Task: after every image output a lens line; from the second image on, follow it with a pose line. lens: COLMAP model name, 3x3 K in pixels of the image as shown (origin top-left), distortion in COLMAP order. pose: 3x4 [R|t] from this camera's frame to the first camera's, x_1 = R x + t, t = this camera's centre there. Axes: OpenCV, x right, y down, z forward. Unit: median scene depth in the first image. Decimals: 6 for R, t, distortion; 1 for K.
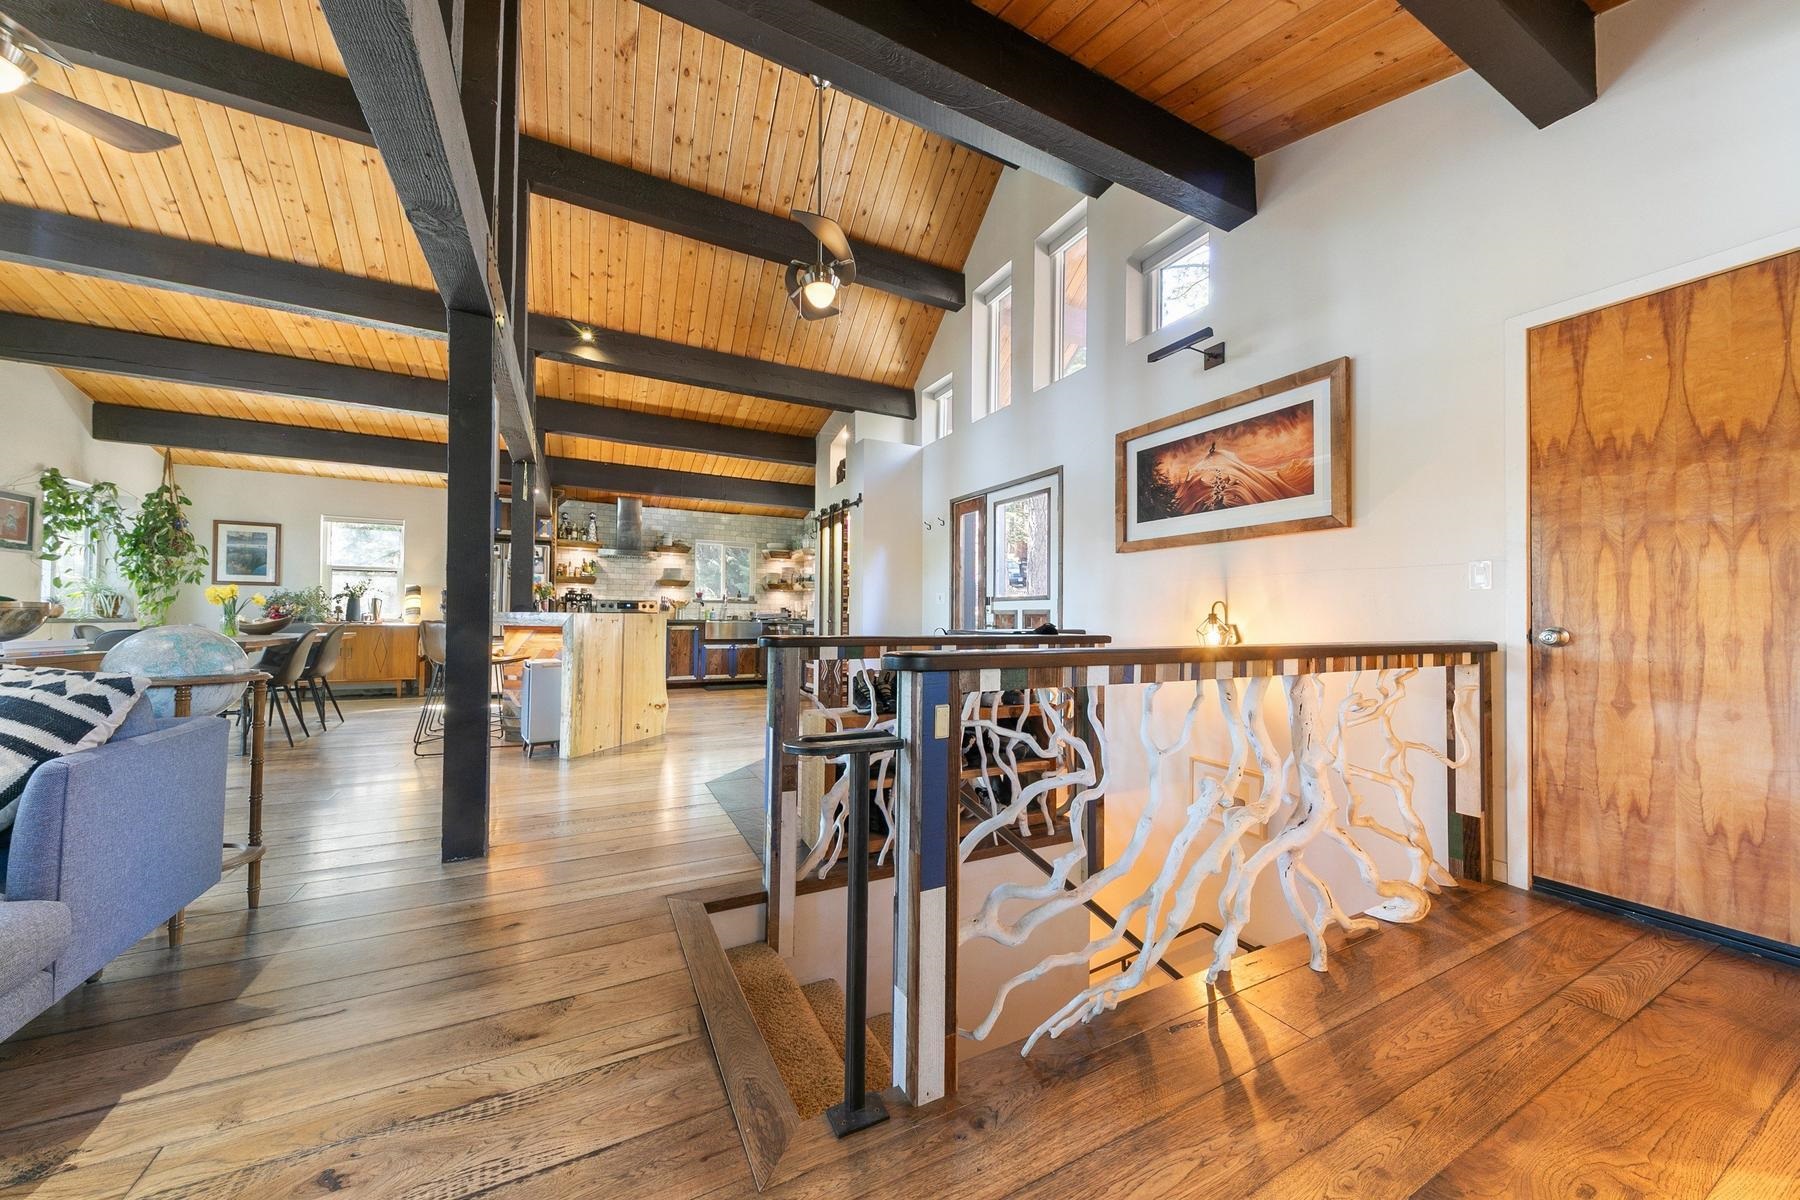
lens RADIAL K [[623.3, 0, 905.5], [0, 623.3, 606.5], [0, 0, 1]] dist [0.010169, -0.002441]
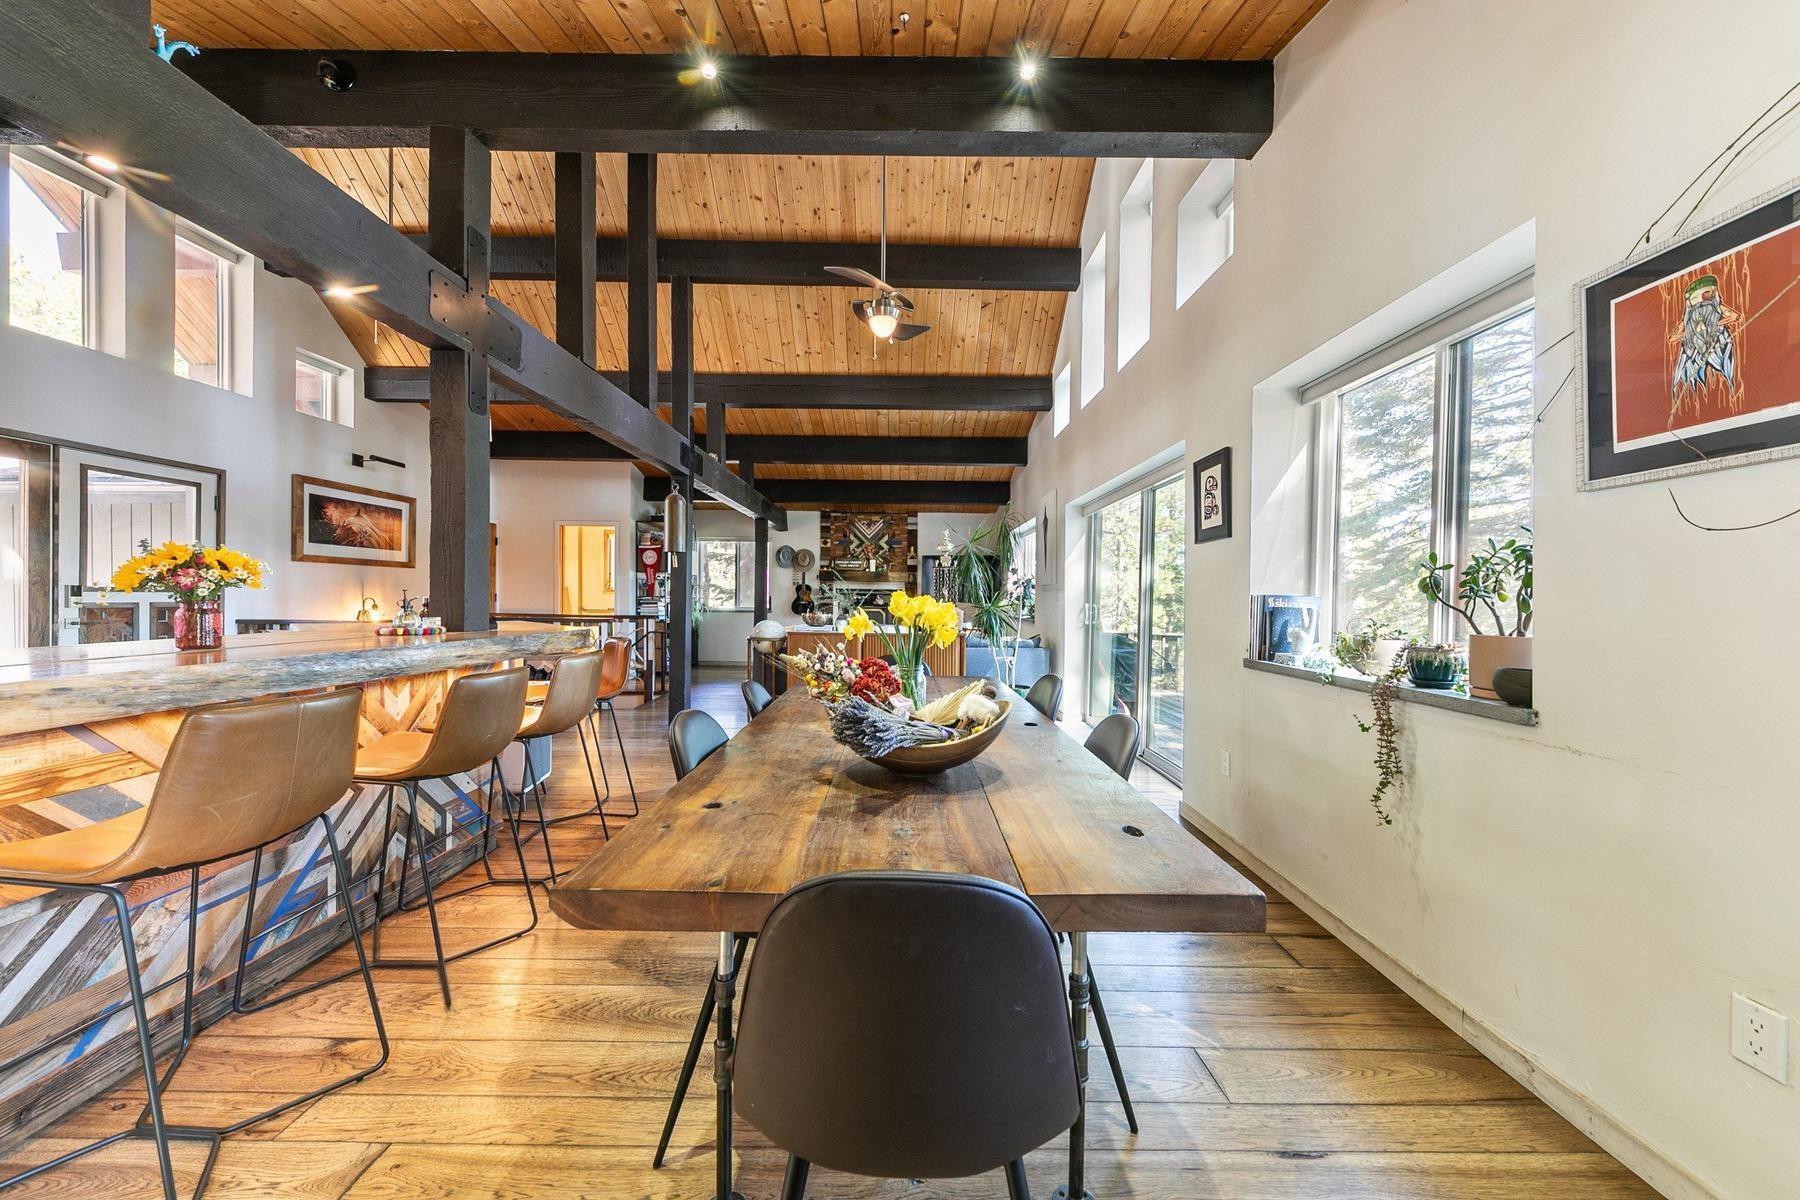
lens RADIAL K [[623.3, 0, 901.9], [0, 623.3, 594.6], [0, 0, 1]] dist [0.010169, -0.002441]
pose [[-0.889040, -0.020444, 0.457373, -0.971736], [-0.030540, 0.999426, -0.014691, -0.021312], [-0.456810, -0.027029, -0.889153, 1.059851]]
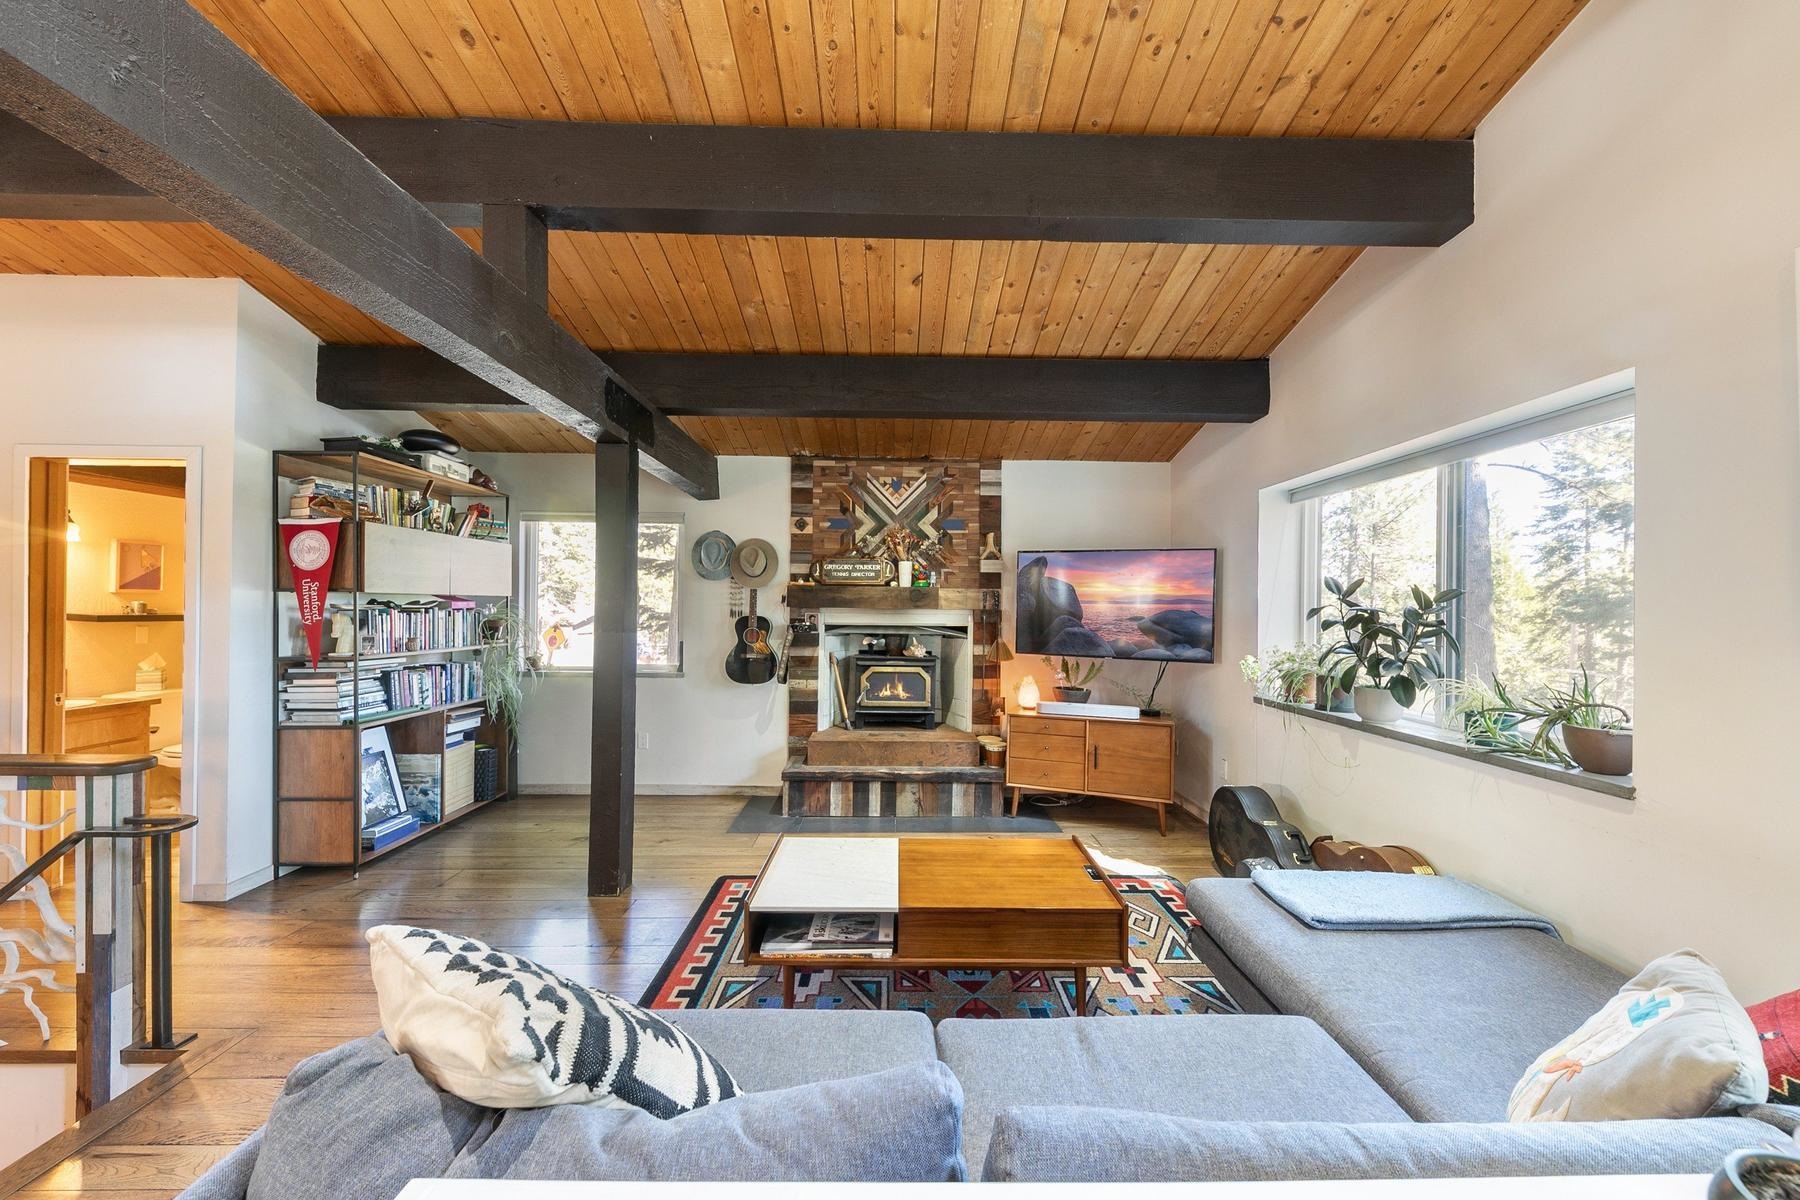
lens RADIAL K [[623.3, 0, 888.3], [0, 623.3, 611.9], [0, 0, 1]] dist [0.010169, -0.002441]
pose [[-0.894016, -0.018061, 0.447671, -0.463510], [-0.025586, 0.999615, -0.010767, -0.065973], [-0.447304, -0.021079, -0.894134, 0.307580]]
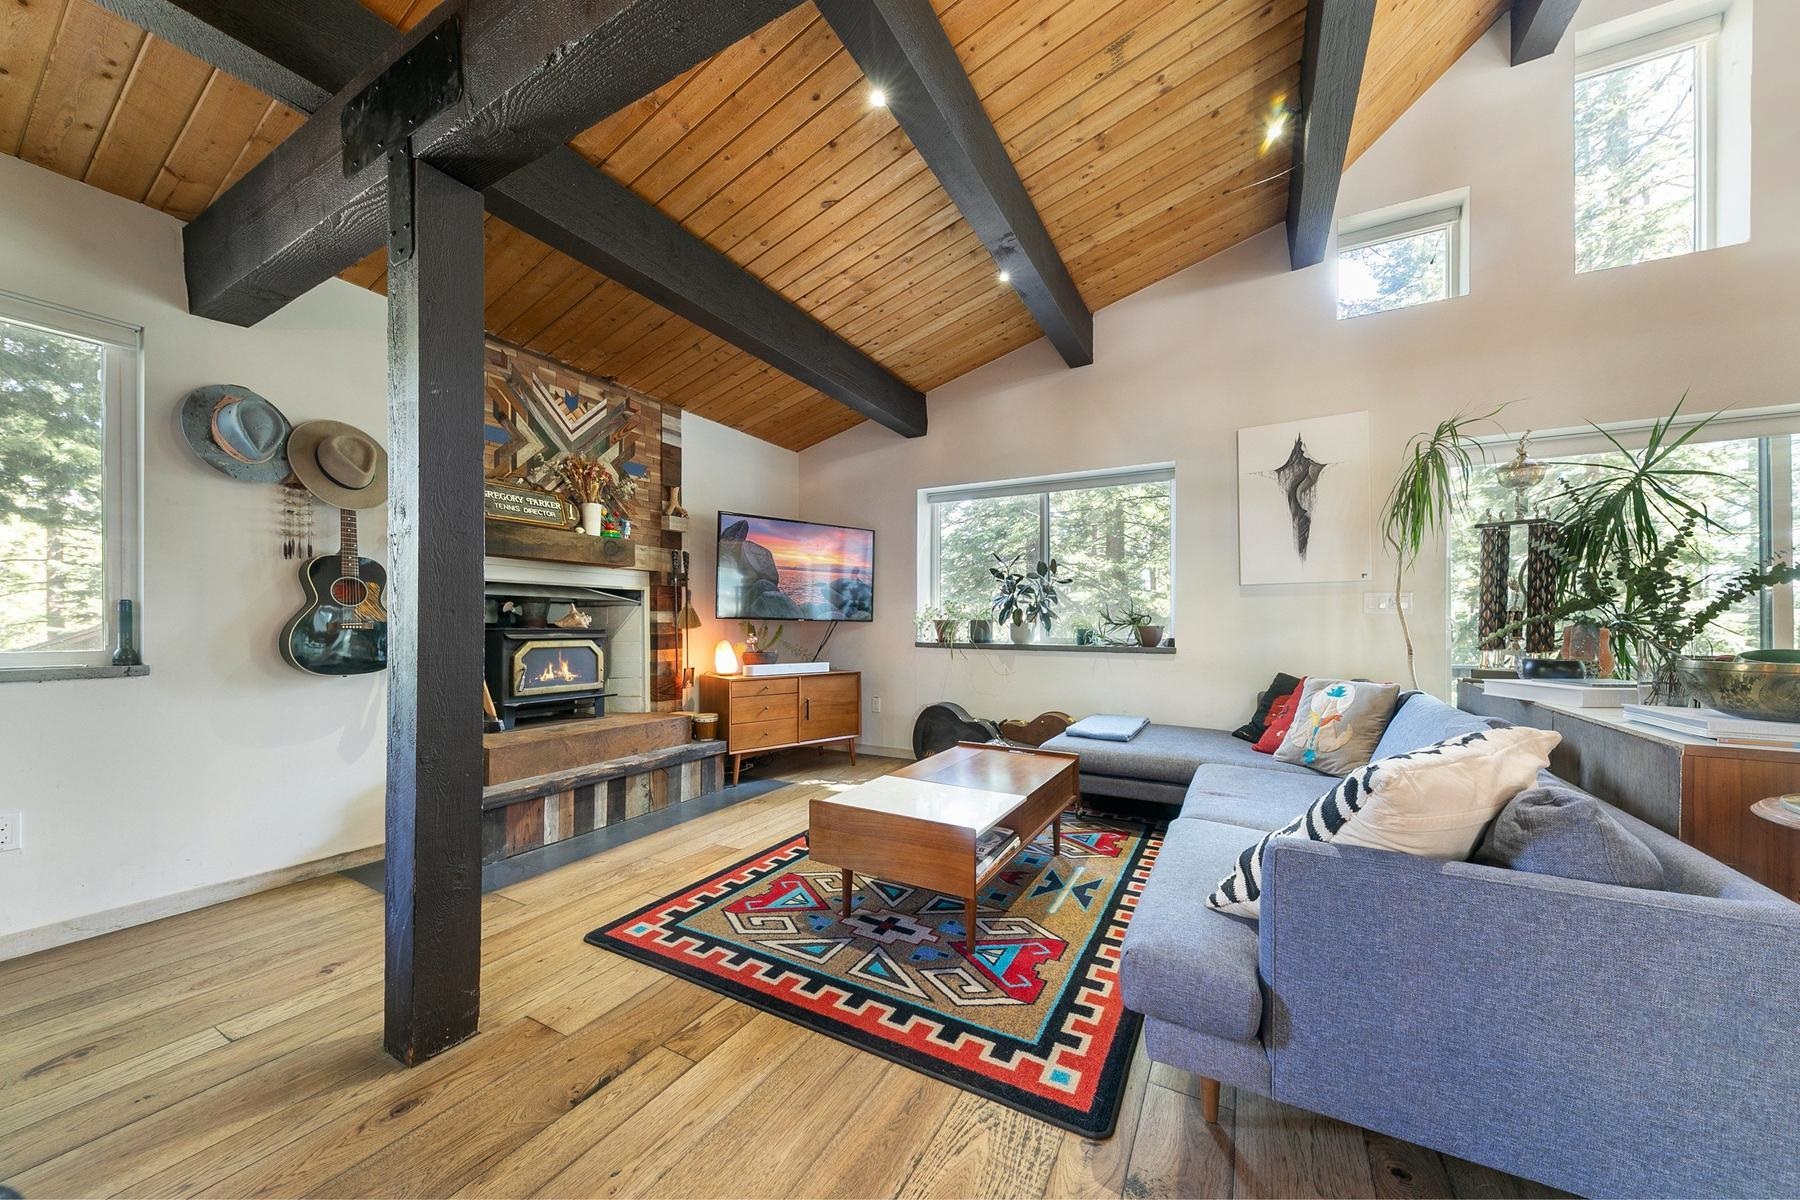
lens RADIAL K [[623.3, 0, 908.1], [0, 623.3, 617.1], [0, 0, 1]] dist [0.010169, -0.002441]
pose [[-0.833108, -0.015534, -0.552892, -0.065667], [0.000749, 0.999573, -0.029212, -0.009916], [0.553110, -0.024751, -0.832740, 0.281711]]
